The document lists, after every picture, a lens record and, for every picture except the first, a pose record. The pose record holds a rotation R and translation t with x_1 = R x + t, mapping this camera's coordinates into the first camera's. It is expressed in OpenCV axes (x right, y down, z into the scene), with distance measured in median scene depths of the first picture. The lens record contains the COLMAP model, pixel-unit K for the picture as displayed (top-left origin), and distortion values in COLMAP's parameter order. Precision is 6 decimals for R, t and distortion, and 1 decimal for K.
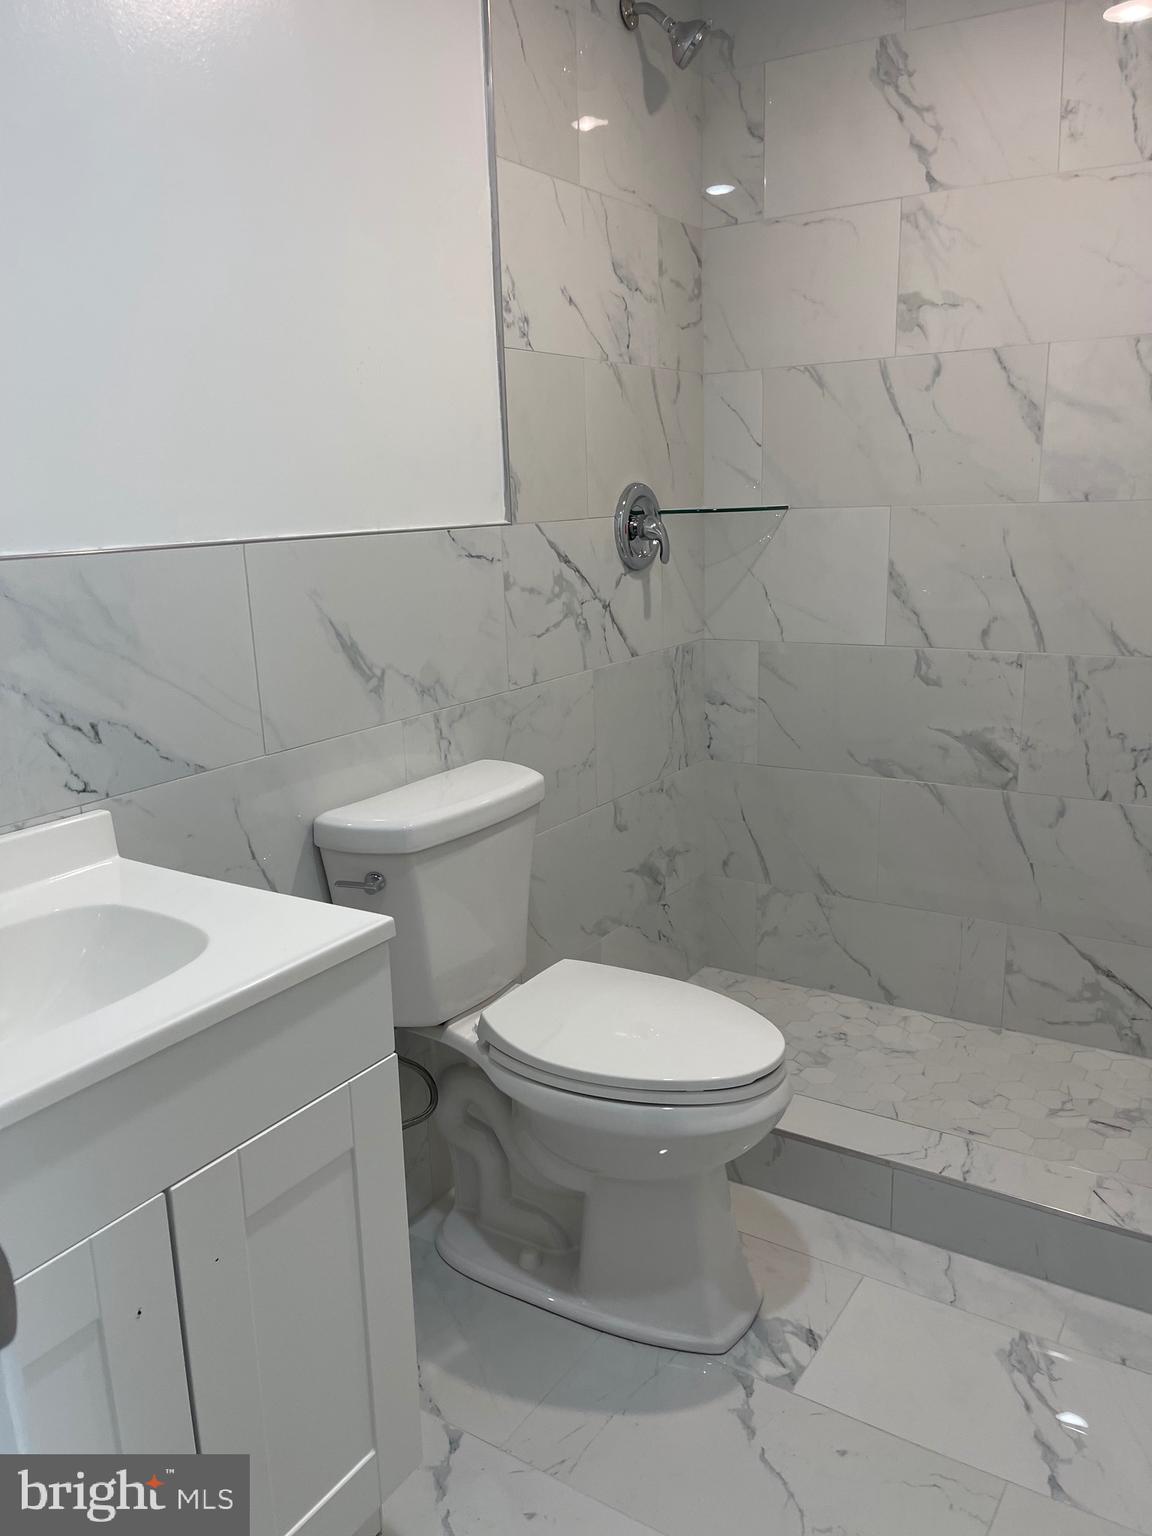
lens RADIAL K [[1171.4, 0, 571.1], [0, 1171.4, 776.6], [0, 0, 1]] dist [0.051734, -0.060104]
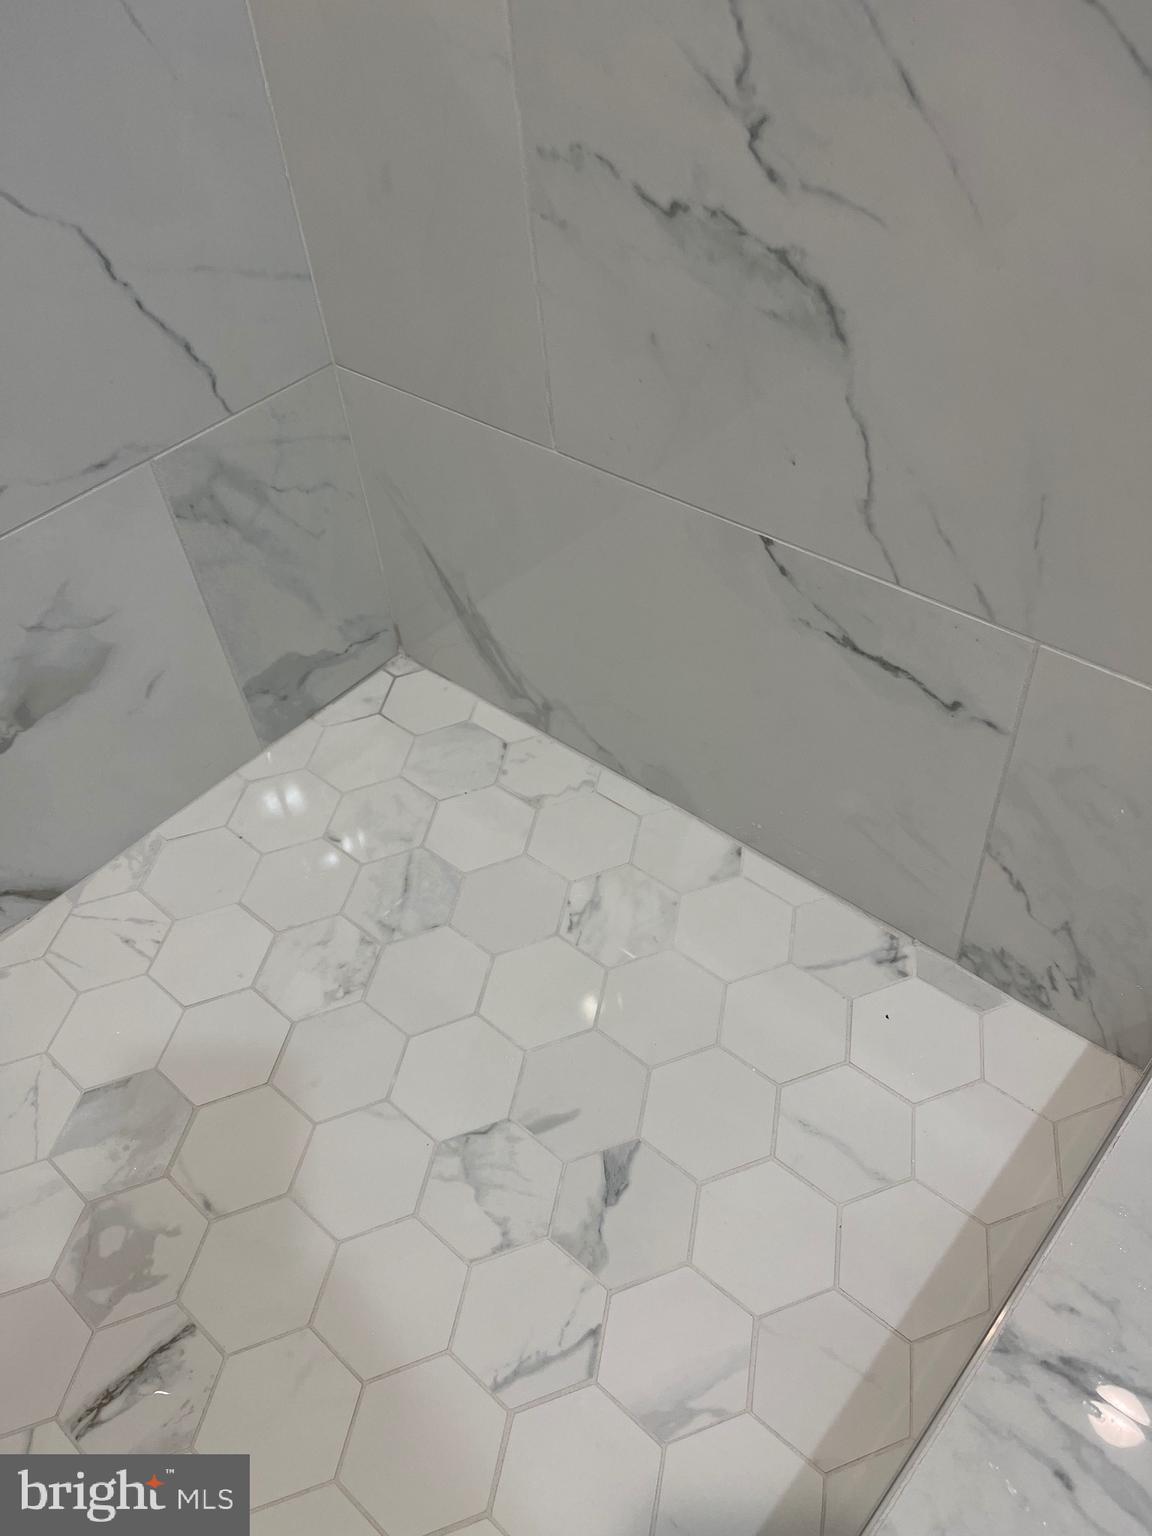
lens RADIAL K [[1171.4, 0, 571.1], [0, 1171.4, 776.6], [0, 0, 1]] dist [0.051734, -0.060104]
pose [[0.145627, -0.692852, 0.706221, 0.341287], [0.311312, 0.709662, 0.632033, 0.058098], [-0.939083, 0.127814, 0.319039, 0.730966]]
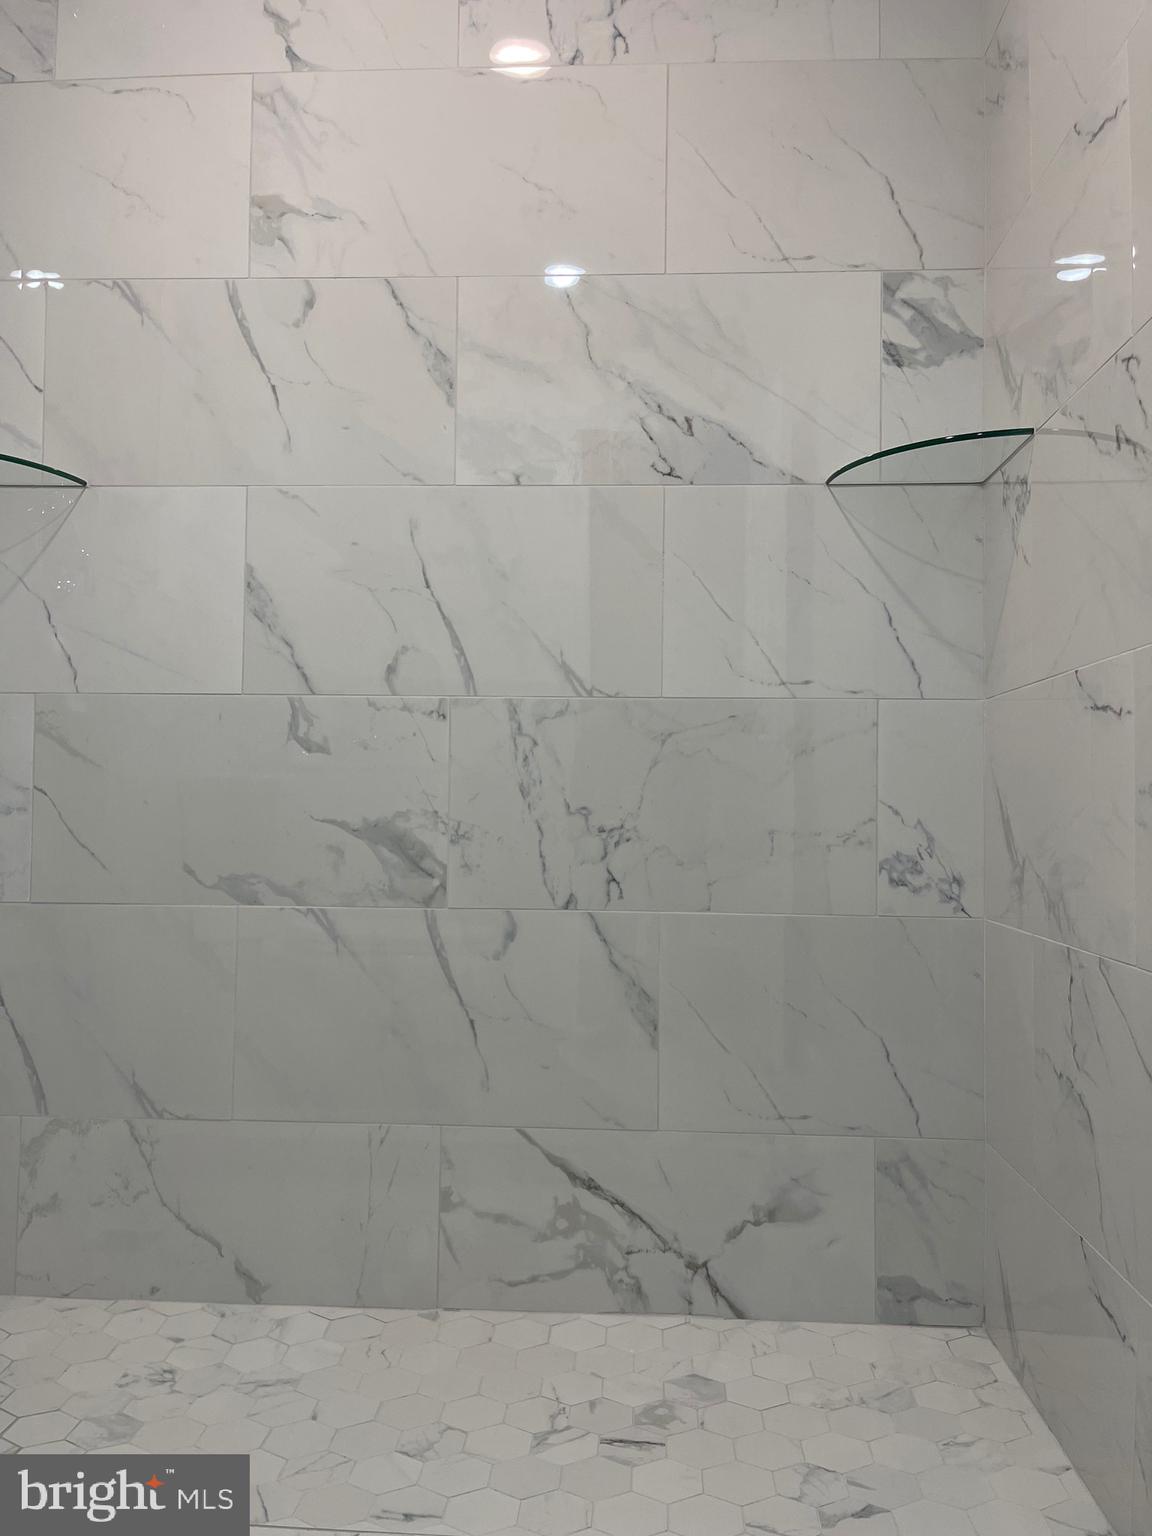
lens RADIAL K [[1171.4, 0, 571.1], [0, 1171.4, 776.6], [0, 0, 1]] dist [0.051734, -0.060104]
pose [[0.871166, 0.056334, 0.487747, 0.117114], [0.079796, 0.963944, -0.253858, 0.113909], [-0.484461, 0.260073, 0.835260, 0.404446]]
